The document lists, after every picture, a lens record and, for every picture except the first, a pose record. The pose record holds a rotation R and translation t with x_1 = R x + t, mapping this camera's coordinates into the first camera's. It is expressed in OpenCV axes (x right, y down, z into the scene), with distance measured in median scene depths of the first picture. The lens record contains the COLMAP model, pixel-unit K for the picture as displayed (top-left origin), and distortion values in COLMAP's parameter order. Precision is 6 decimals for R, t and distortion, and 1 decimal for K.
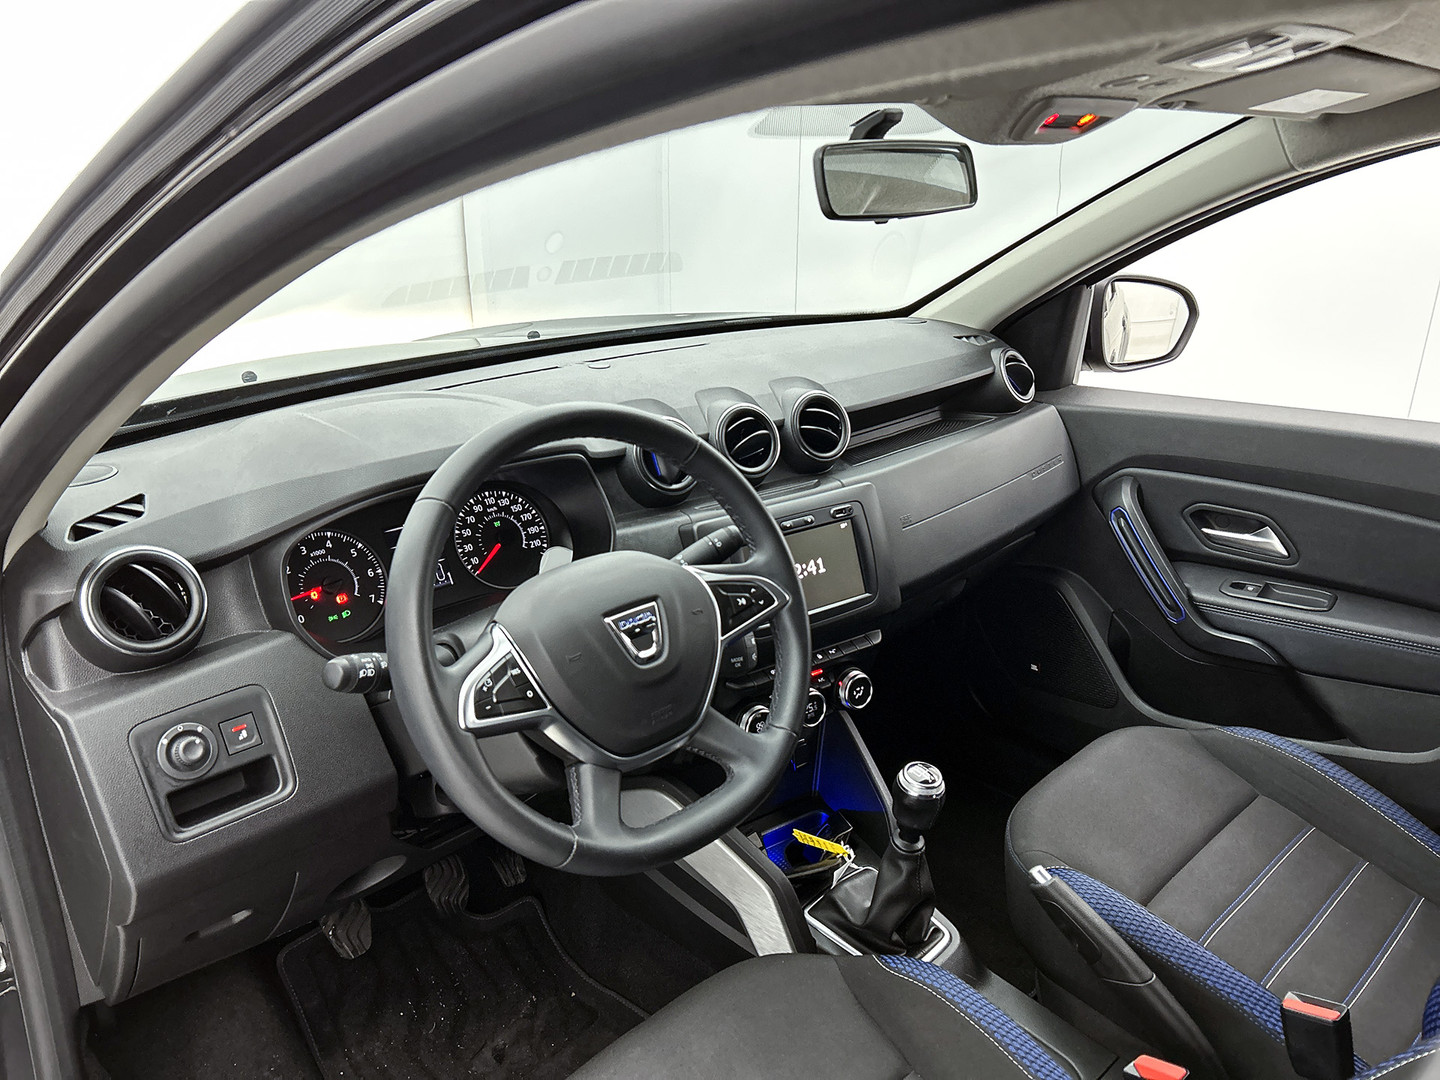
lens RADIAL K [[1107.2, 0, 720.9], [0, 1107.2, 550.2], [0, 0, 1]] dist [0.049576, -0.001864]
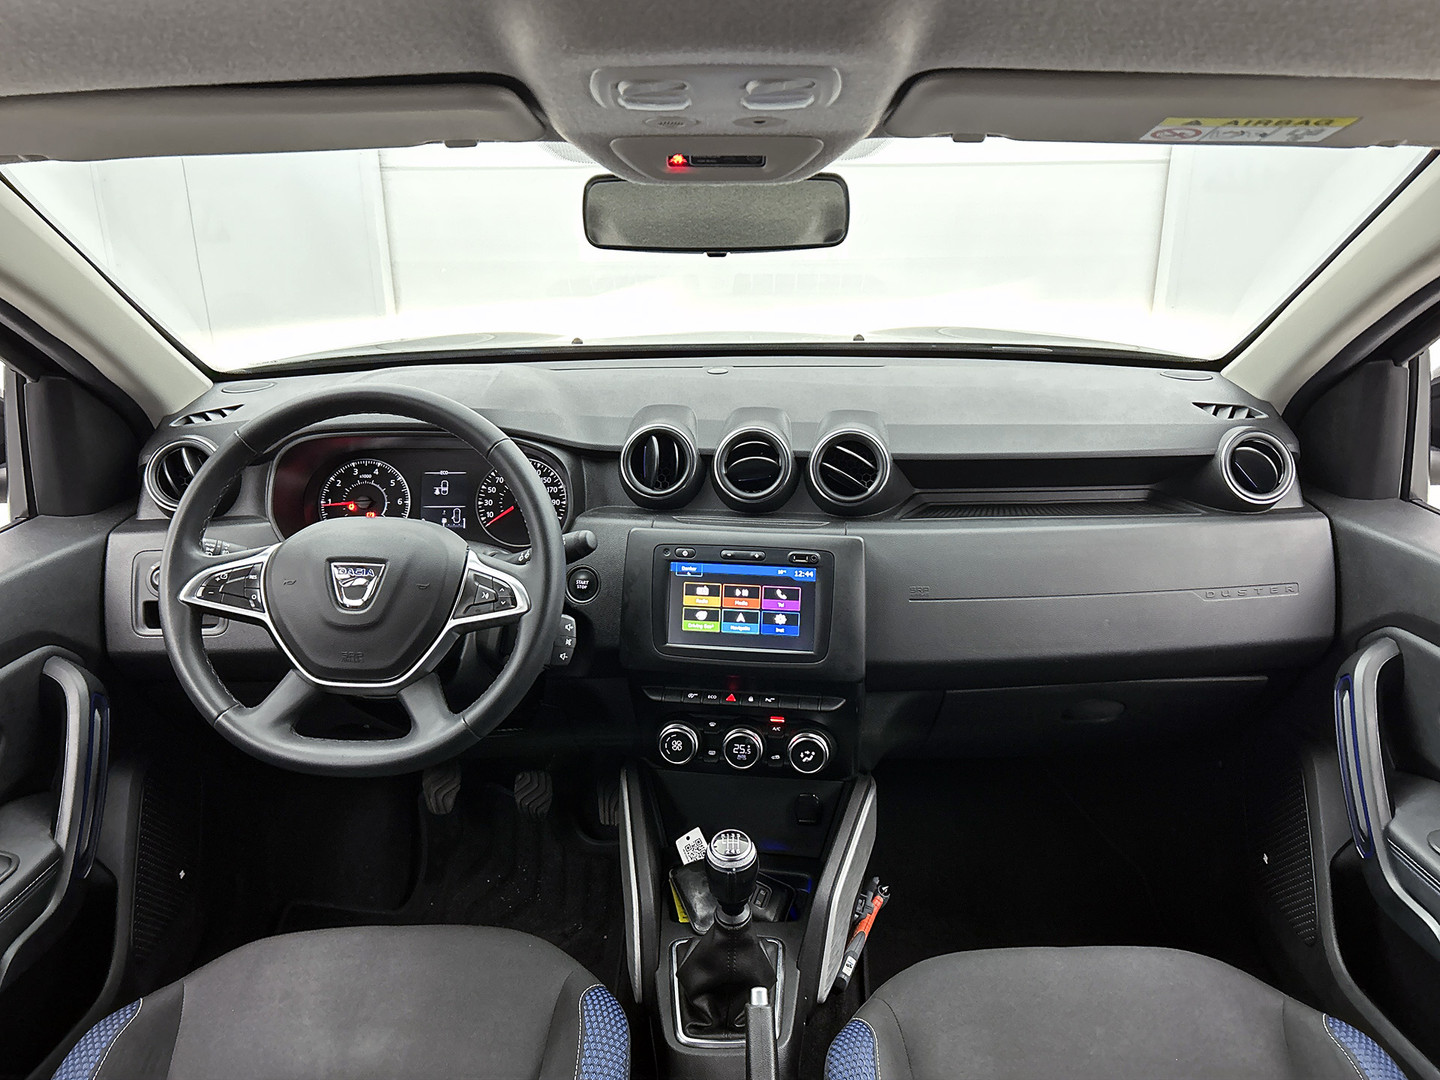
lens RADIAL K [[1163.4, 0, 720.0], [0, 1163.4, 540.0], [0, 0, 1]] dist [0.003223, 0.005263]
pose [[0.714778, 0.236144, -0.658277, 0.754341], [-0.236865, 0.967380, 0.089834, -0.130267], [0.658018, 0.091711, 0.747396, 0.243450]]
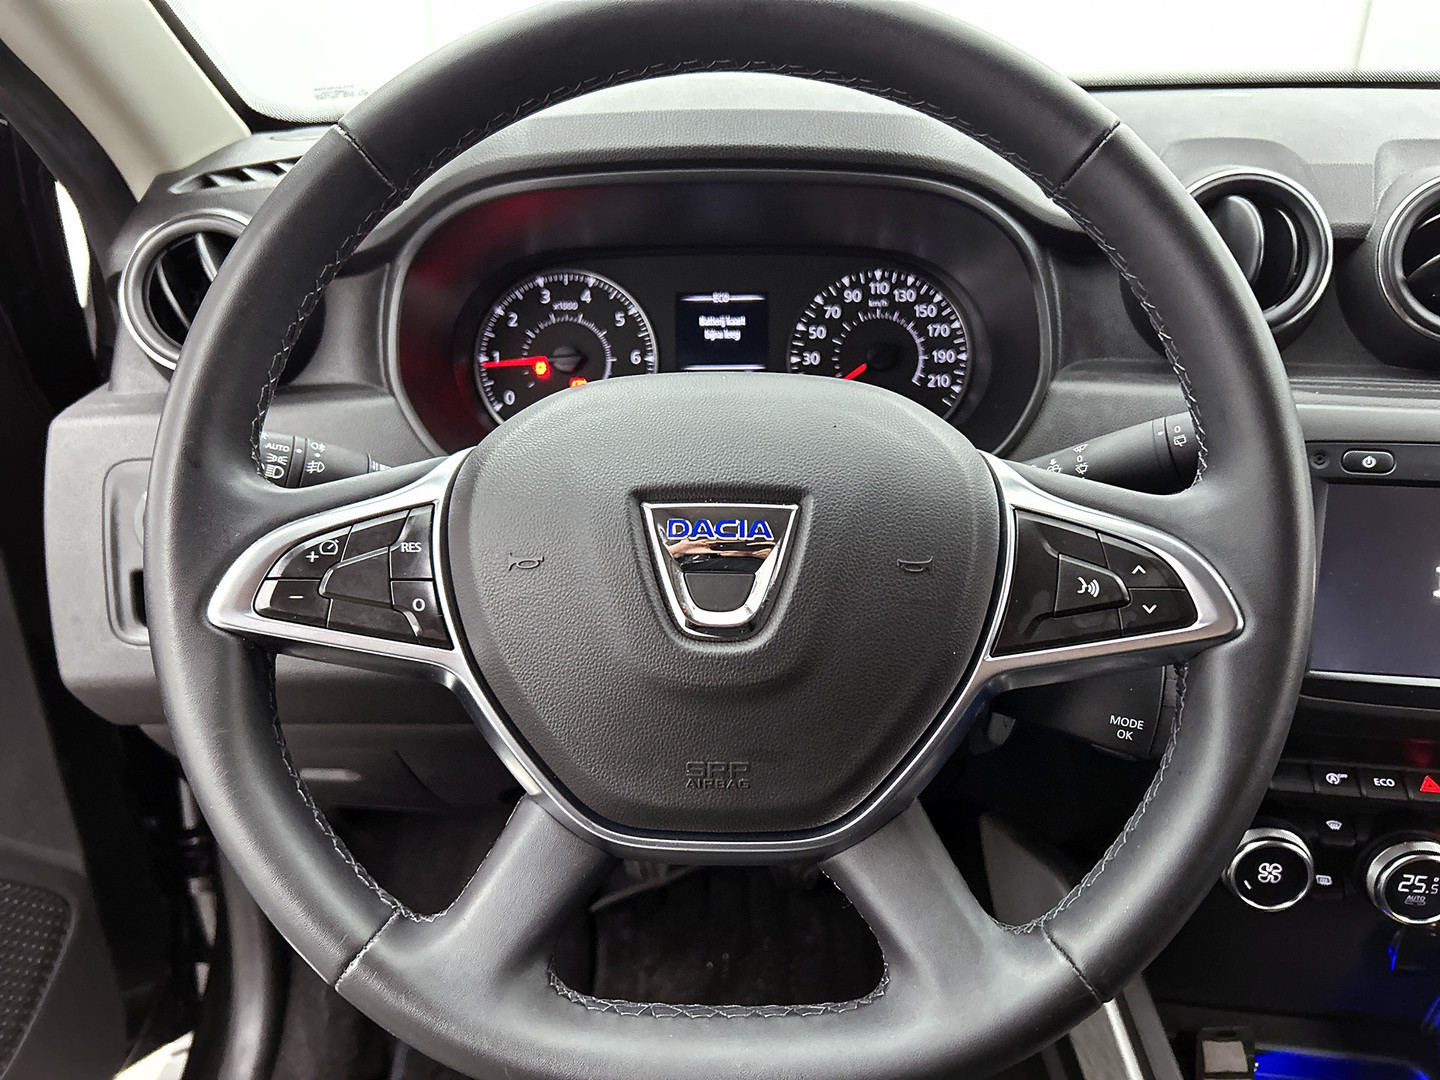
lens RADIAL K [[1080.1, 0, 722.5], [0, 1080.1, 601.0], [0, 0, 1]] dist [0.041287, -0.006934]
pose [[0.712787, 0.335346, -0.616017, 0.135617], [-0.231793, 0.941572, 0.244366, -0.010129], [0.661972, -0.031392, 0.748871, 0.525315]]
